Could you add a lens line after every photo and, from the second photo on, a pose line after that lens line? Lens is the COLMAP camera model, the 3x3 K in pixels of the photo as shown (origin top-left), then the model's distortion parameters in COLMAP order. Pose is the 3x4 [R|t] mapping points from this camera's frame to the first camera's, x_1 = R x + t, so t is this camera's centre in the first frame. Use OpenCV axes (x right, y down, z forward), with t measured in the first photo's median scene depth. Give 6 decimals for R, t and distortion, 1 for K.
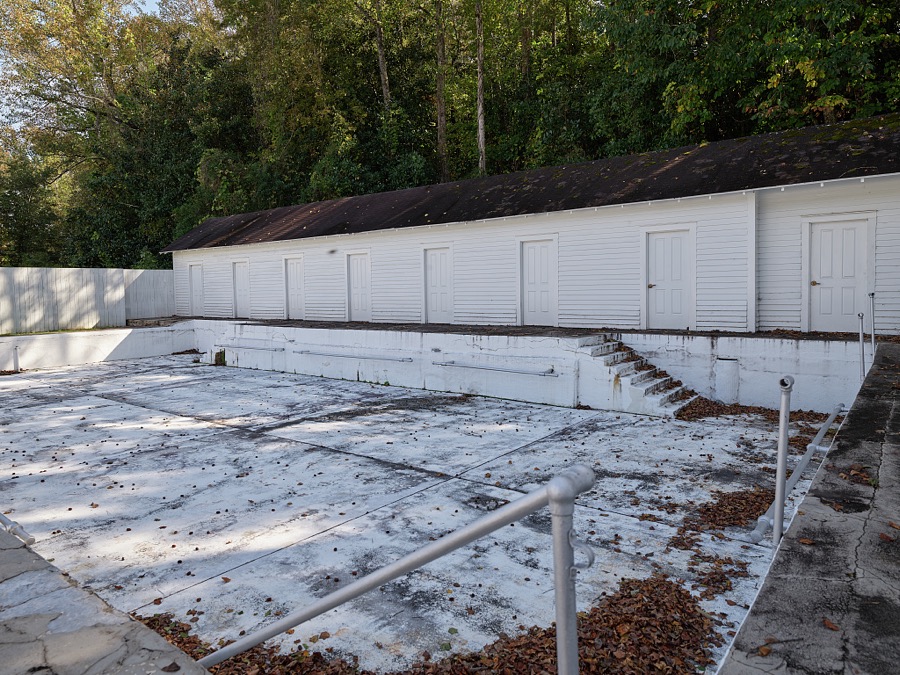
lens RADIAL K [[602.0, 0, 450.0], [0, 602.0, 337.5], [0, 0, 1]] dist [0.004409, -0.003541]
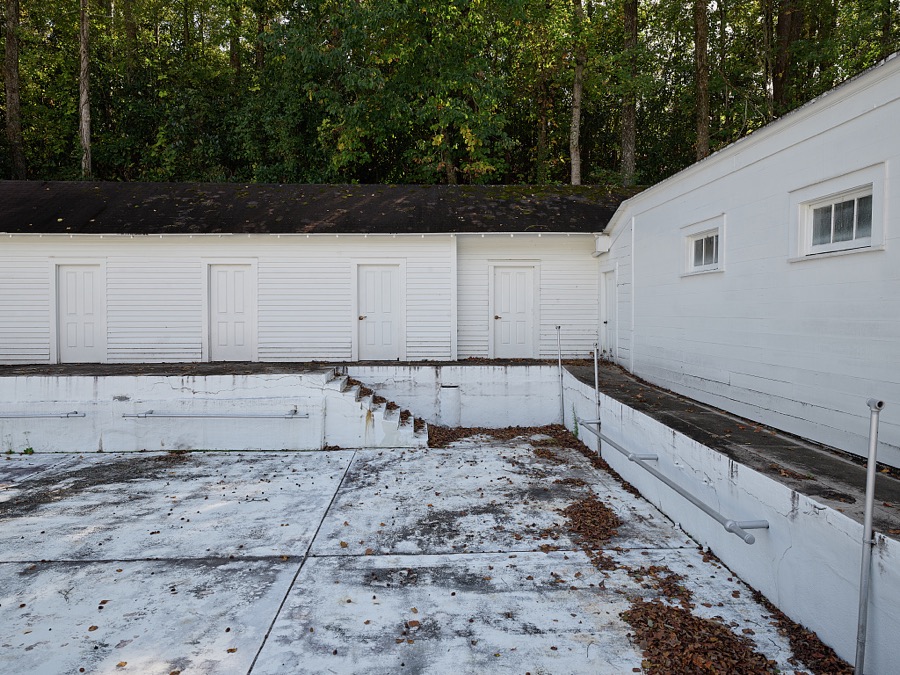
lens RADIAL K [[604.4, 0, 450.0], [0, 604.4, 337.5], [0, 0, 1]] dist [0.000149, -0.002095]
pose [[0.757258, -0.009790, 0.653042, -0.350559], [0.042001, 0.998548, -0.033733, -0.021289], [-0.651763, 0.052973, 0.756570, 0.245656]]
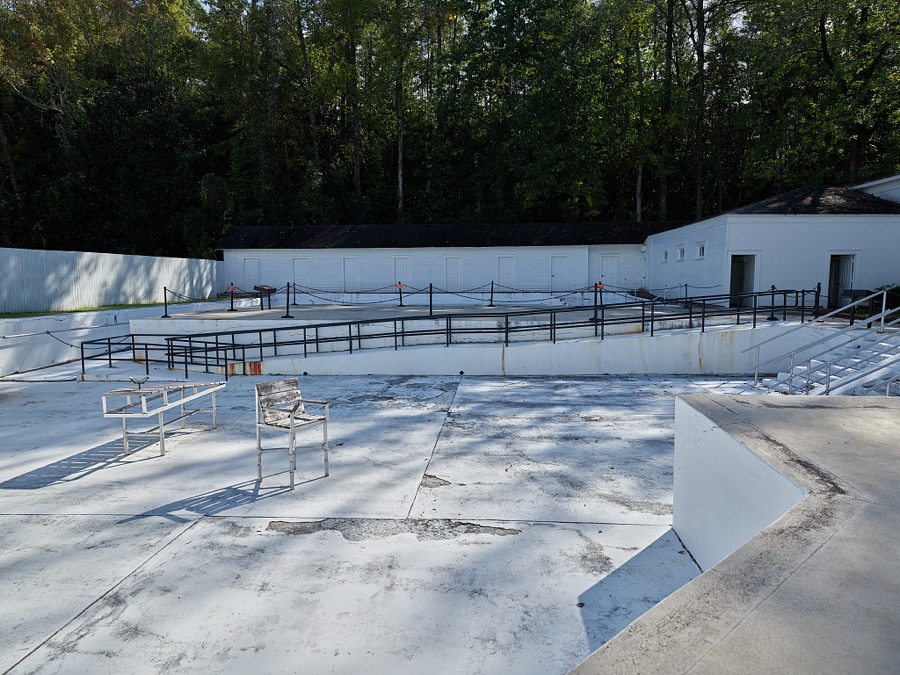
lens RADIAL K [[613.7, 0, 454.5], [0, 613.7, 307.4], [0, 0, 1]] dist [0.002884, 0.000544]
pose [[0.835310, -0.011992, 0.549649, -2.498306], [0.033428, 0.999020, -0.029004, 0.191937], [-0.548762, 0.042601, 0.834892, -1.686966]]
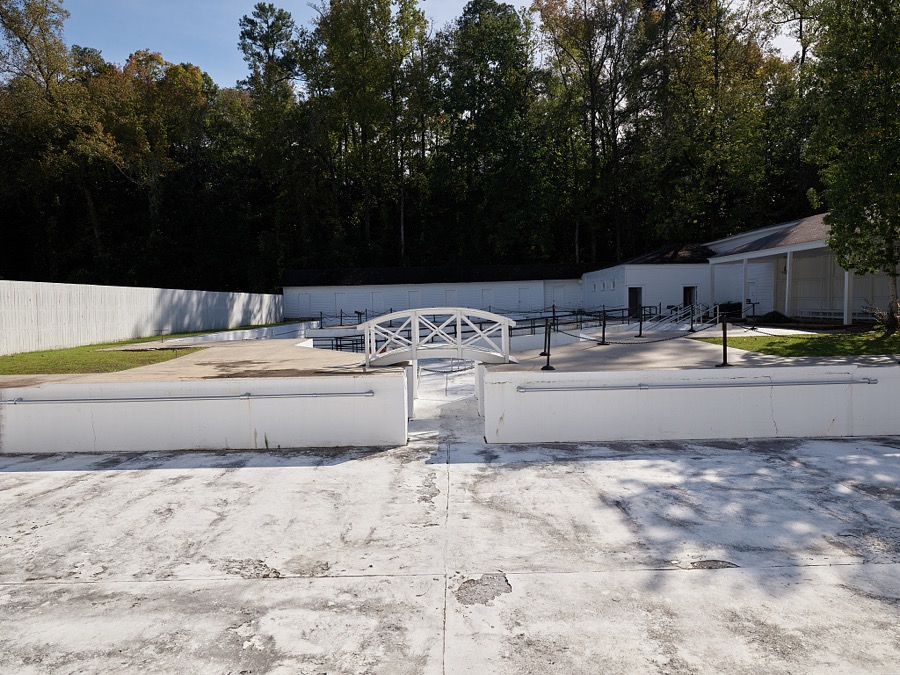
lens RADIAL K [[604.4, 0, 450.0], [0, 604.4, 337.5], [0, 0, 1]] dist [0.000149, -0.002095]
pose [[0.790287, -0.035325, 0.611717, -3.909861], [0.059574, 0.998037, -0.019331, 0.314782], [-0.609834, 0.051719, 0.790840, -2.915614]]
